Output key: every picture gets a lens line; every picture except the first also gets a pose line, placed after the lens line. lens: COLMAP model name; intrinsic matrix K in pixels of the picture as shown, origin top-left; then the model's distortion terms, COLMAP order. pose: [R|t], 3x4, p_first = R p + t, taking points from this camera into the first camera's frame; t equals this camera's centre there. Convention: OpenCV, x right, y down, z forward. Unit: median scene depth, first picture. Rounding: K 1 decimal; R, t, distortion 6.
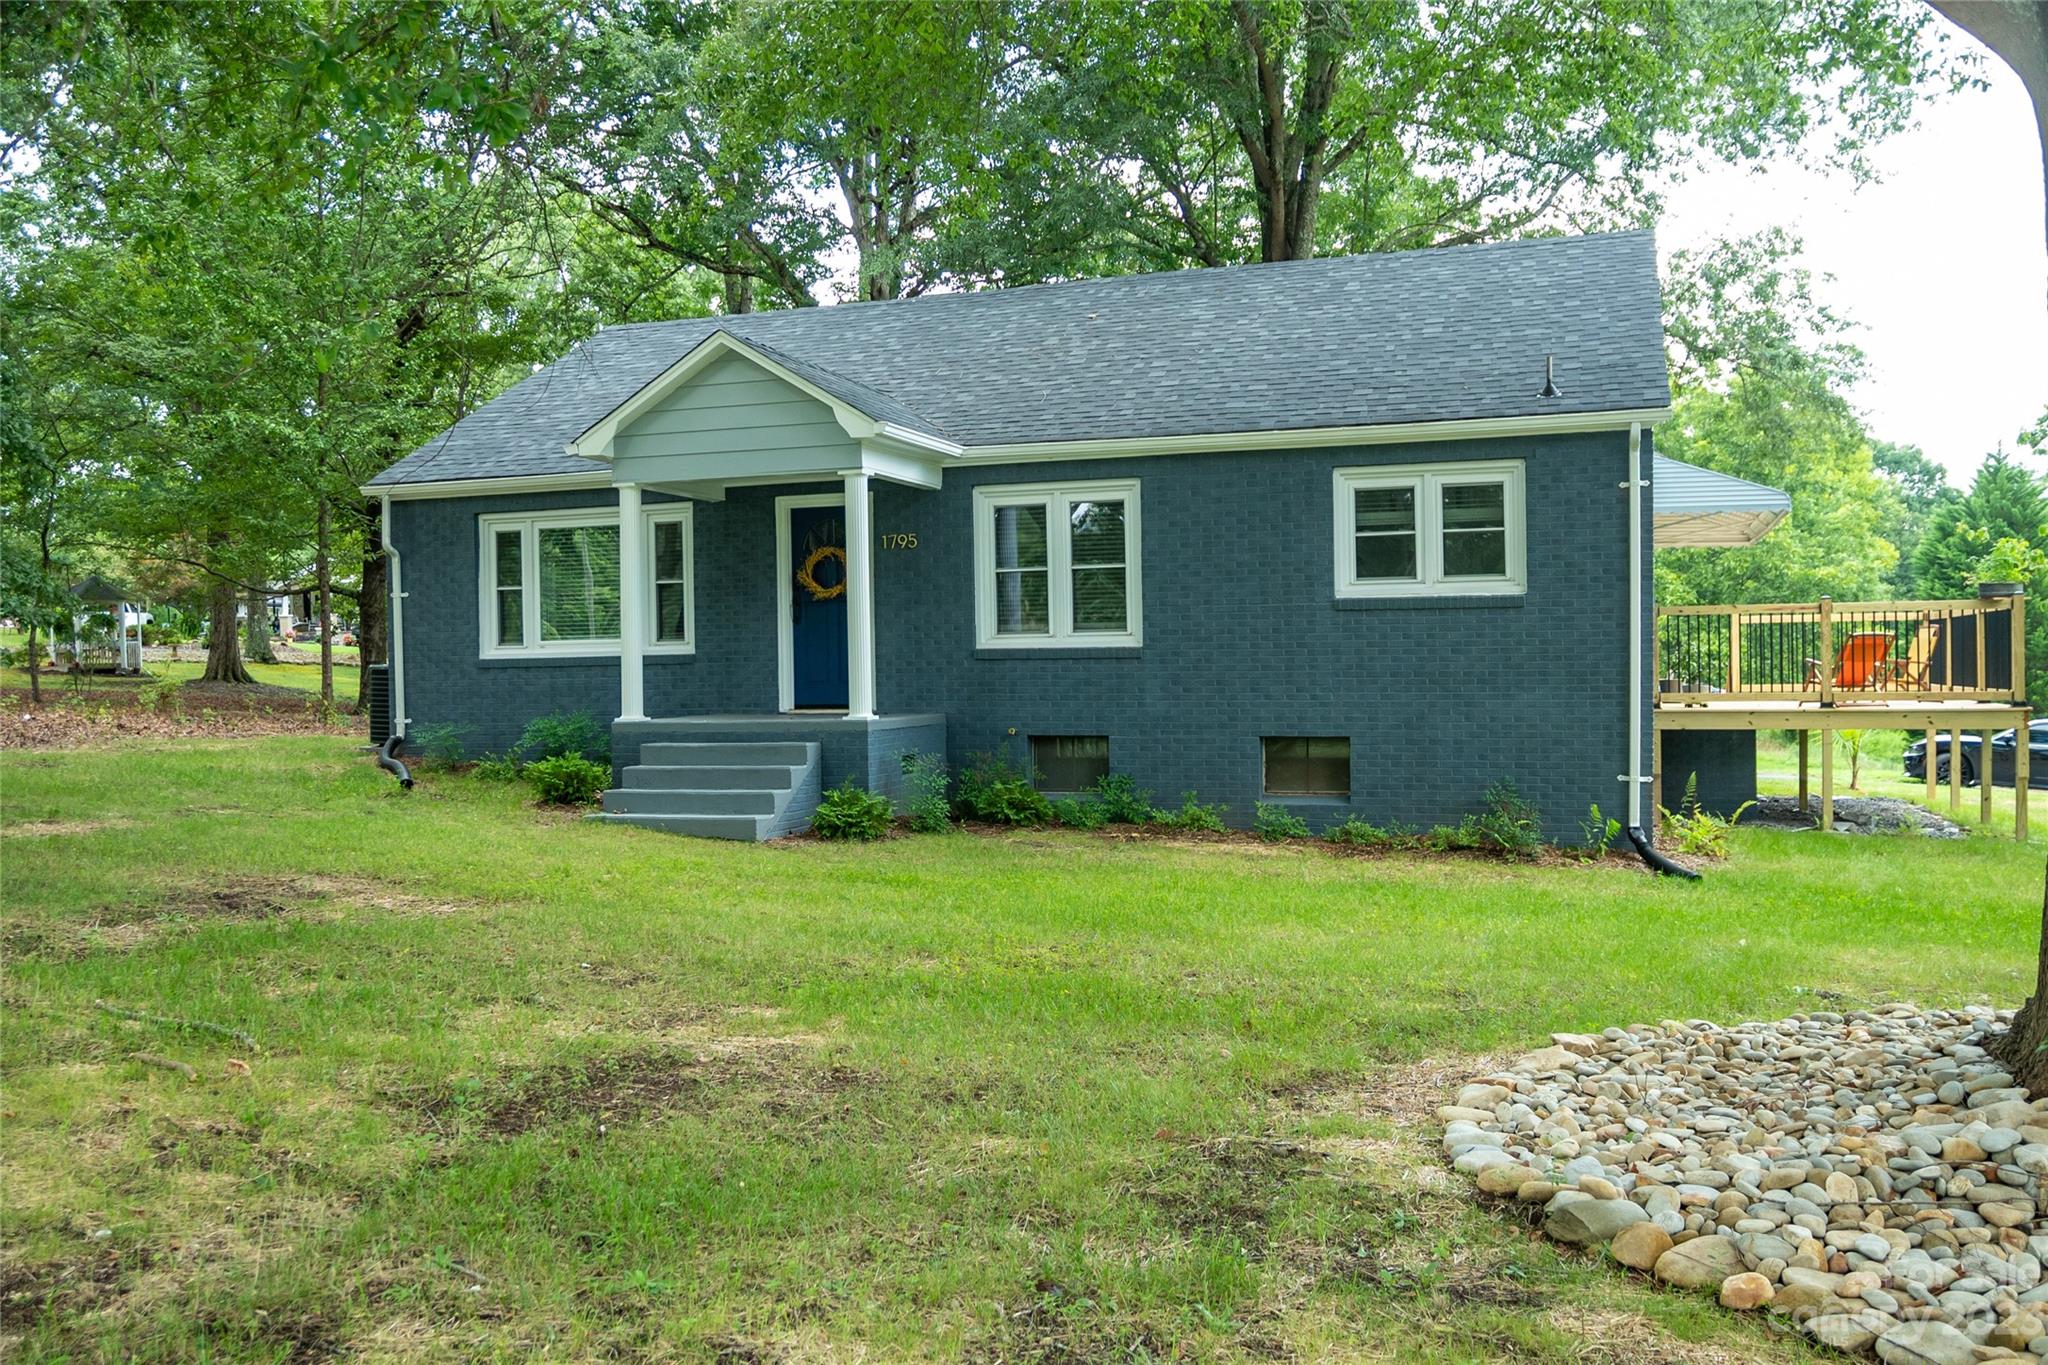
lens RADIAL K [[1746.9, 0, 1024.0], [0, 1746.9, 682.5], [0, 0, 1]] dist [-0.084955, 0.010602]
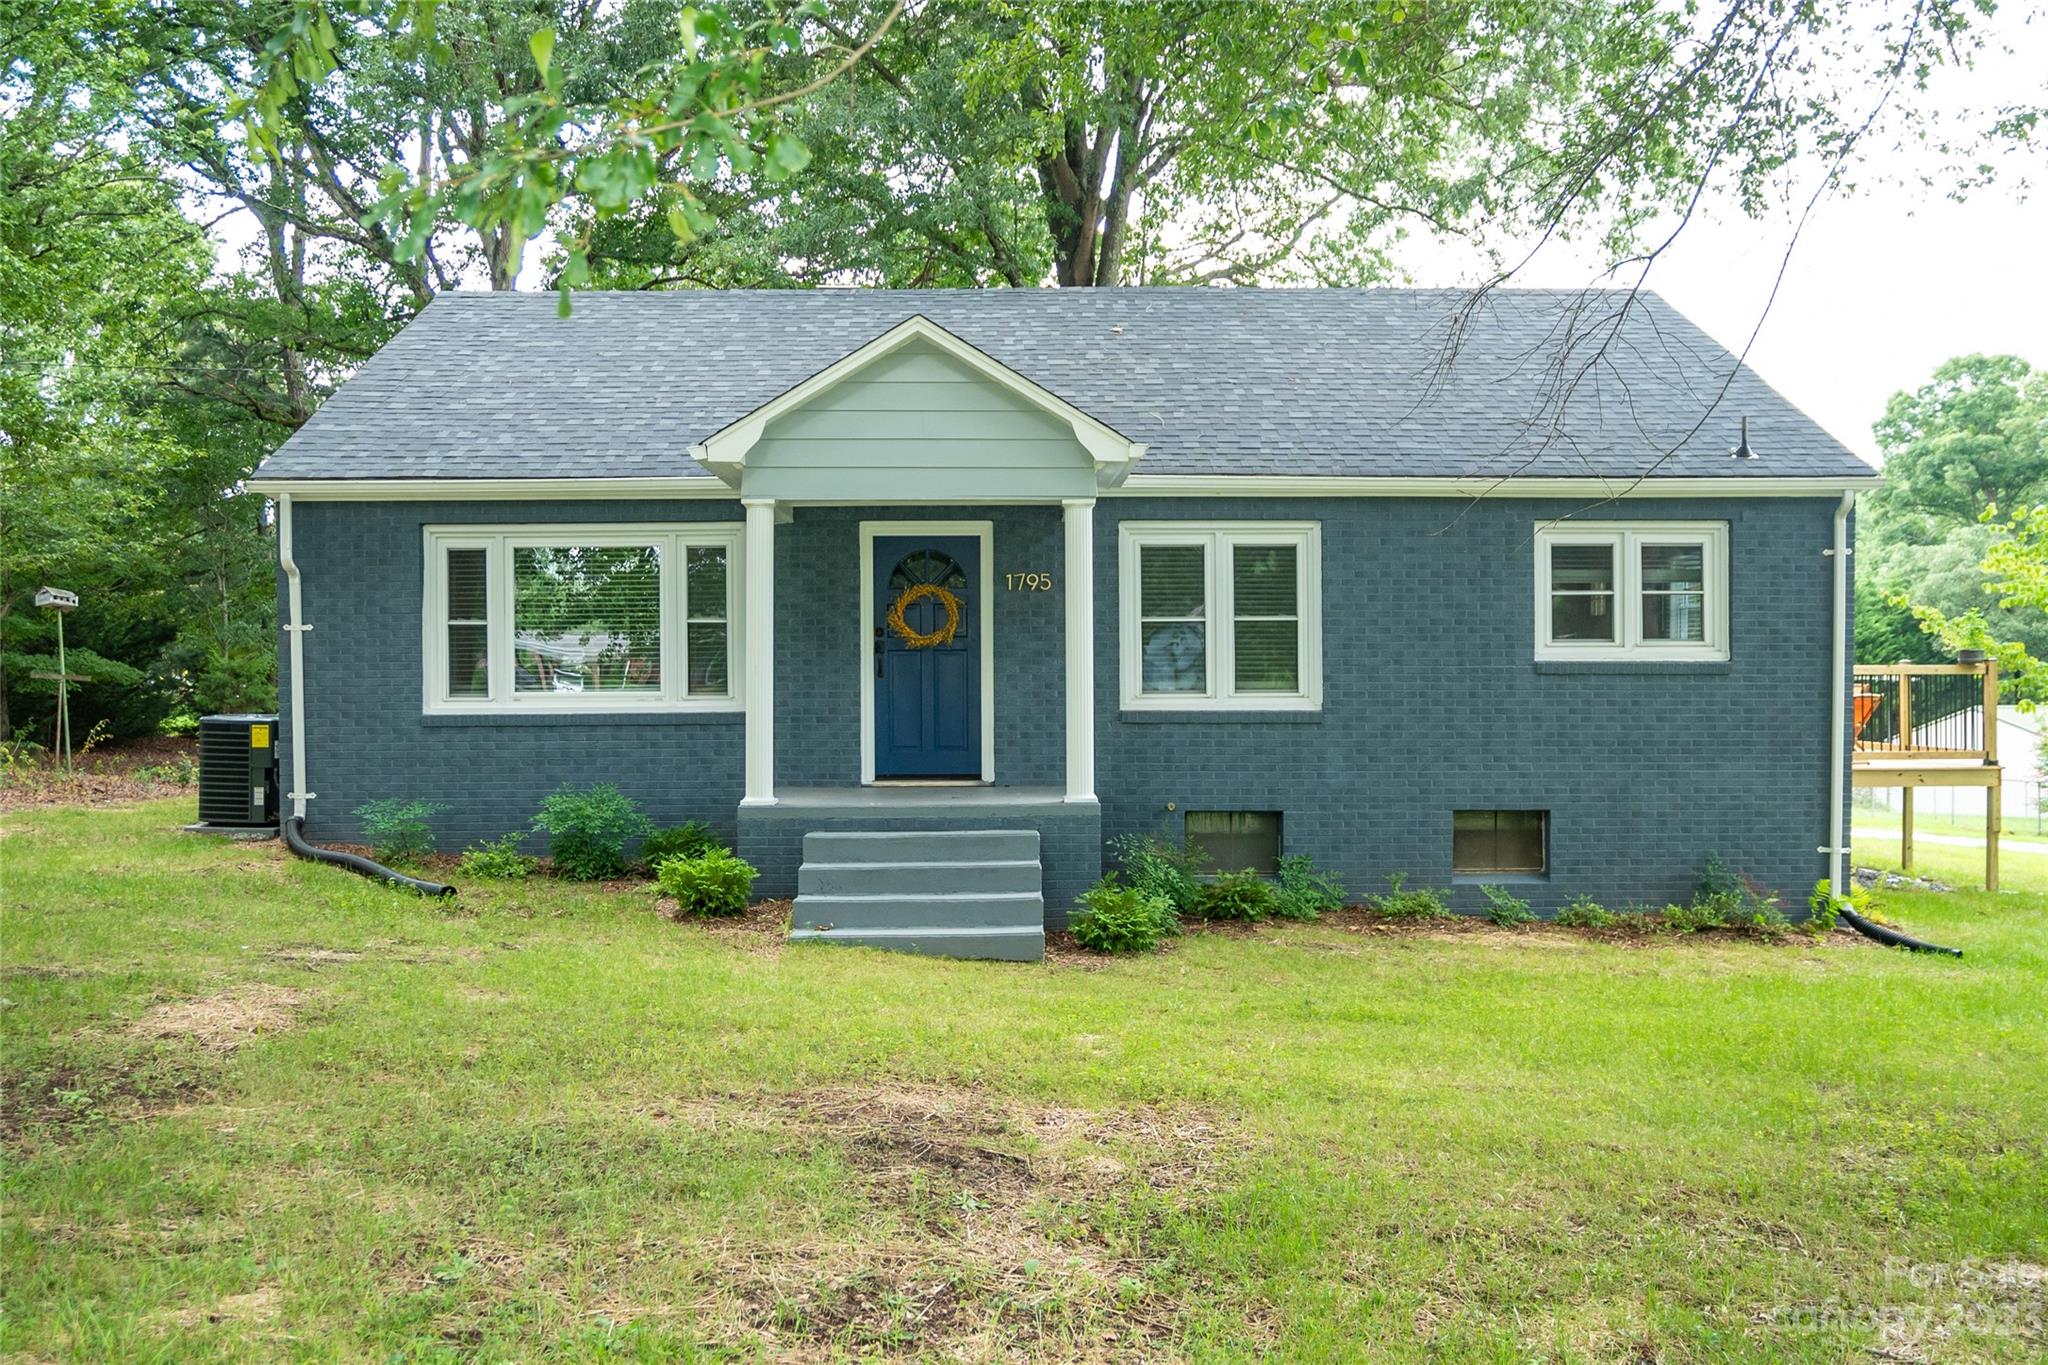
lens RADIAL K [[1746.9, 0, 1024.0], [0, 1746.9, 682.5], [0, 0, 1]] dist [-0.084955, 0.010602]
pose [[0.934823, 0.009447, 0.354989, -0.401356], [-0.006345, 0.999931, -0.009901, -0.025799], [-0.355058, 0.007003, 0.934818, 0.230973]]
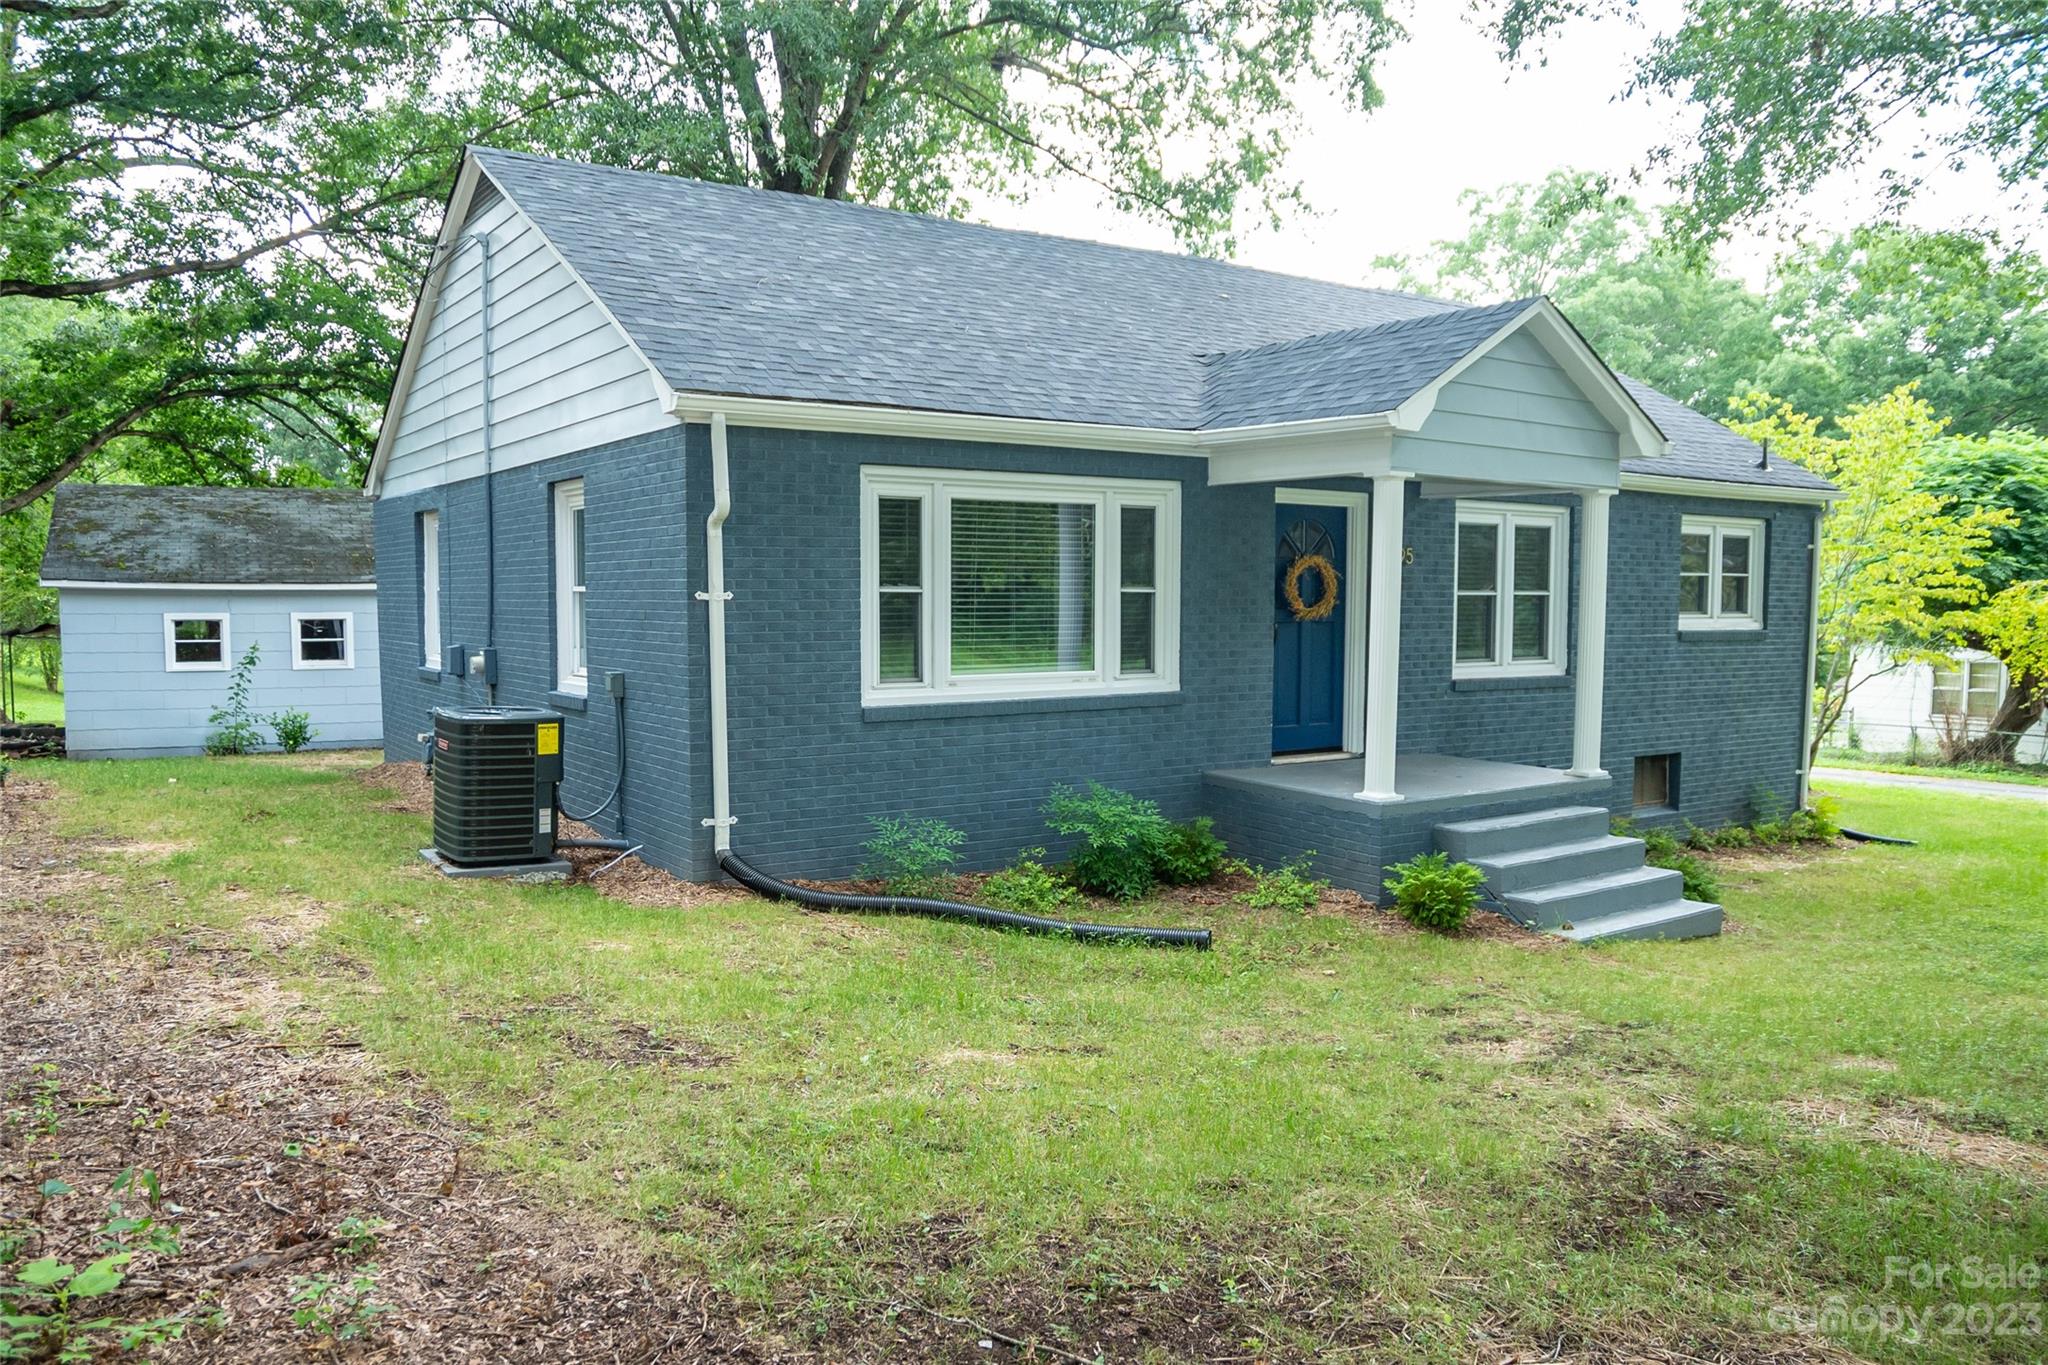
lens RADIAL K [[1475.5, 0, 1024.6], [0, 1475.5, 725.3], [0, 0, 1]] dist [0.004107, 0.000582]
pose [[0.585148, -0.054622, 0.809085, -0.829418], [-0.008197, 0.997280, 0.073255, -0.053693], [-0.810885, -0.049498, 0.583108, 0.778011]]
